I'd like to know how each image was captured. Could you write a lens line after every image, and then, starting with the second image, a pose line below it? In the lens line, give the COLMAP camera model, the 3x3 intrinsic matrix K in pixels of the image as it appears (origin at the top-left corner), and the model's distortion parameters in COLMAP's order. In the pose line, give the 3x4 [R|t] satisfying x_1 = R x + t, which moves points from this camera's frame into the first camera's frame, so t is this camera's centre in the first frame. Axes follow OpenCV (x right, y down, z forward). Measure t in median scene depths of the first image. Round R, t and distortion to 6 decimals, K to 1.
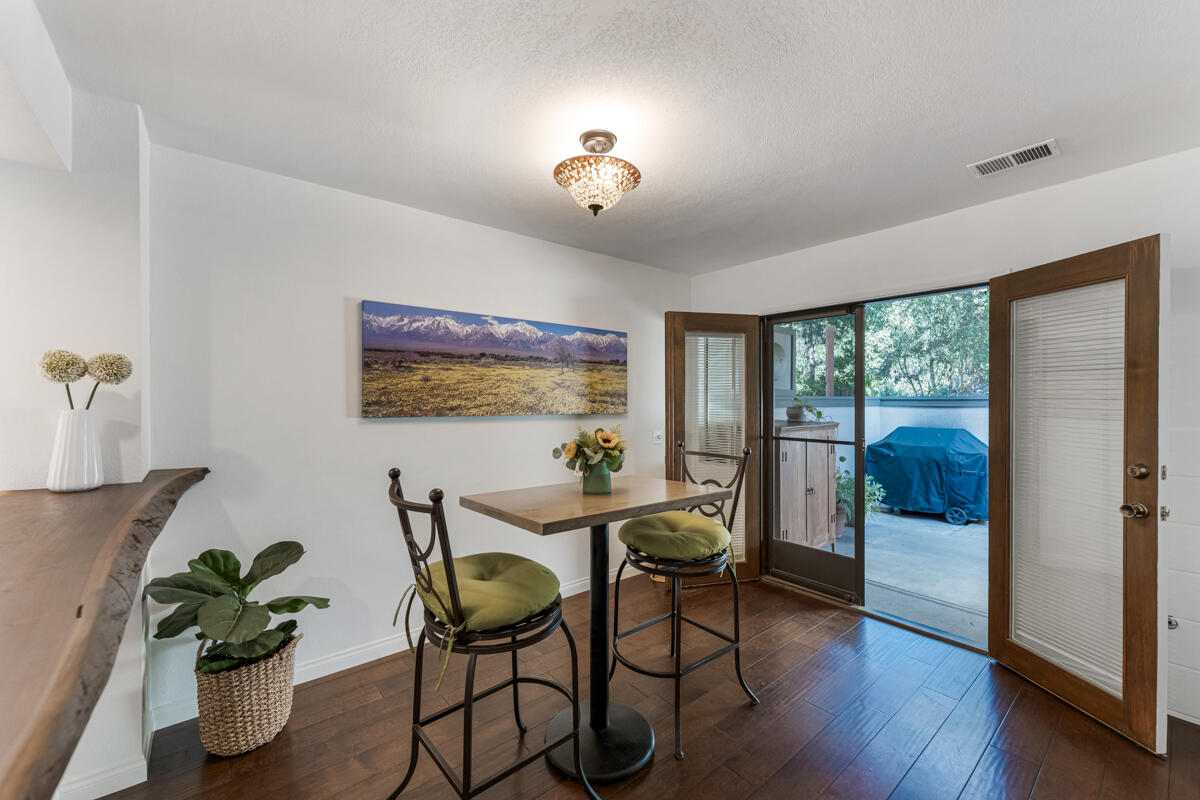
lens RADIAL K [[488.5, 0, 600.5], [0, 488.5, 400.5], [0, 0, 1]] dist [0.003523, 0.000236]
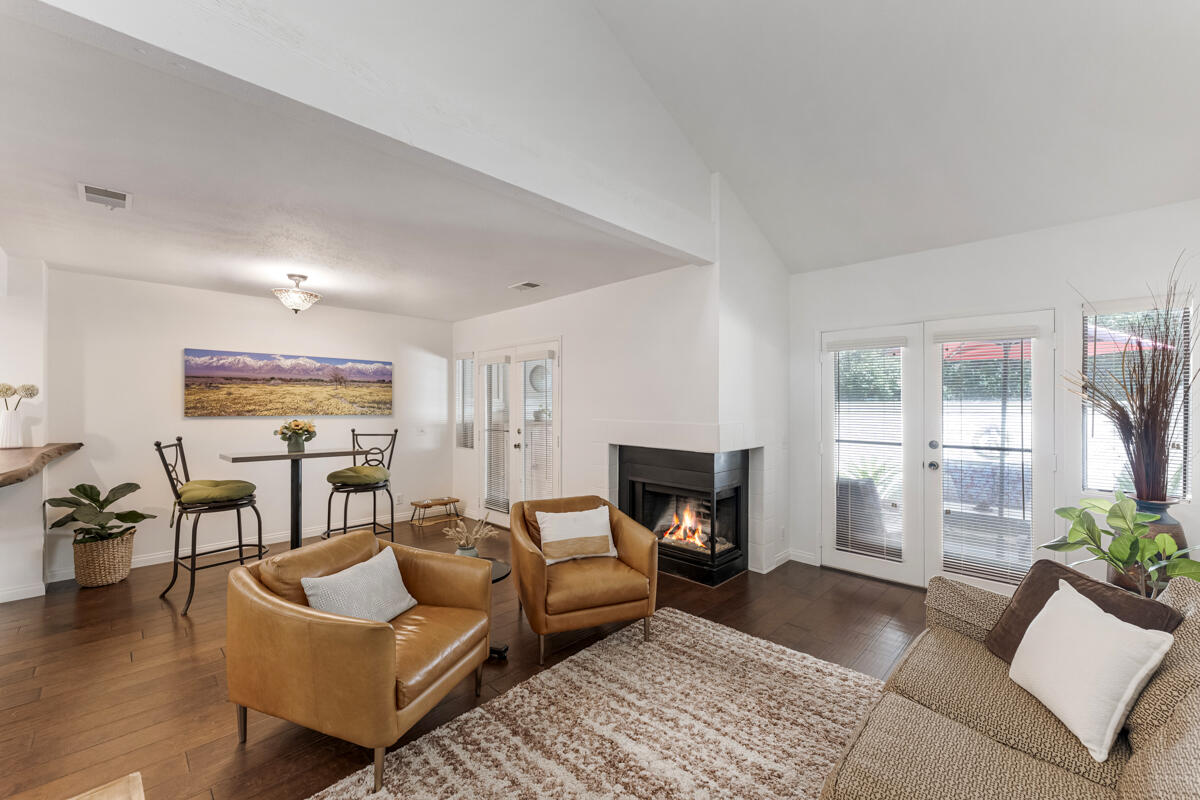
lens RADIAL K [[488.5, 0, 594.0], [0, 488.5, 403.2], [0, 0, 1]] dist [0.003523, 0.000236]
pose [[0.994861, 0.000878, 0.101249, 0.746014], [-0.000272, 0.999982, -0.006002, -0.000791], [-0.101252, 0.005943, 0.994843, -0.830786]]
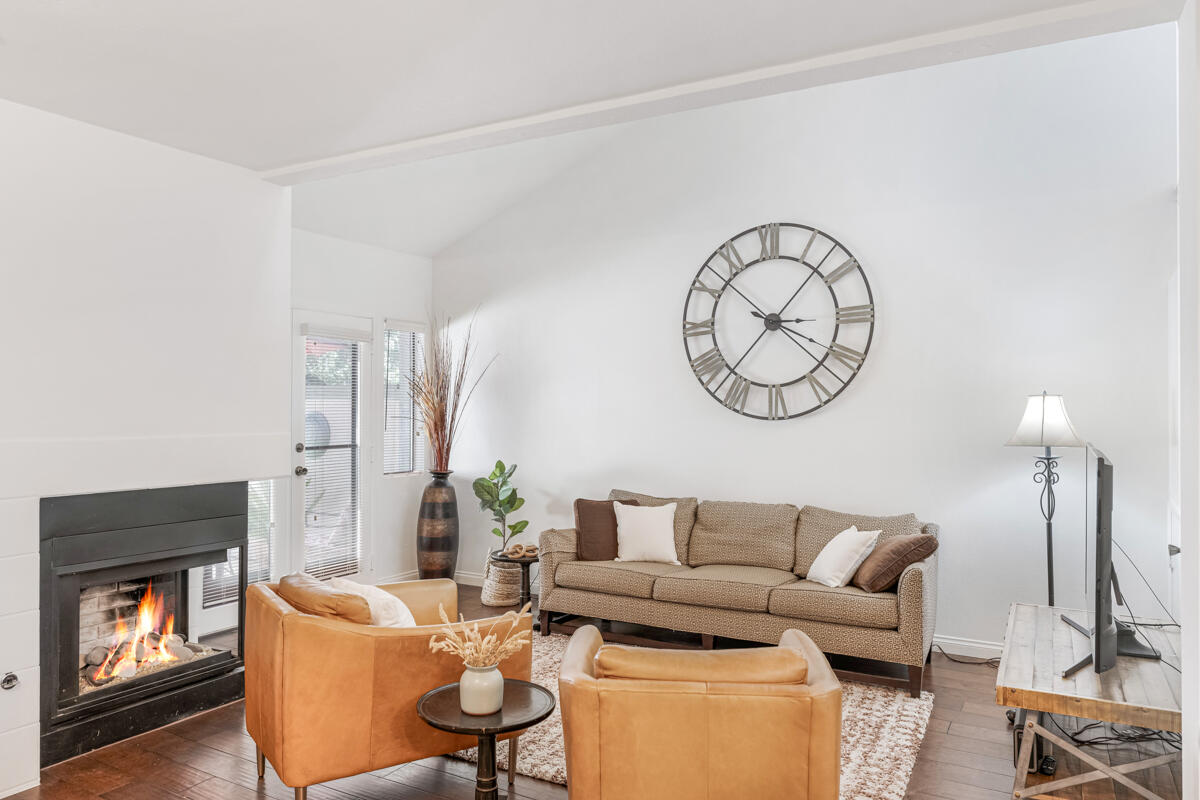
lens RADIAL K [[831.5, 0, 594.7], [0, 831.5, 399.2], [0, 0, 1]] dist [0.004323, 0.000917]
pose [[-0.335470, 0.002836, 0.942047, -0.367220], [-0.002415, 0.999990, -0.003871, -0.008567], [-0.942048, -0.003574, -0.335460, 0.437534]]
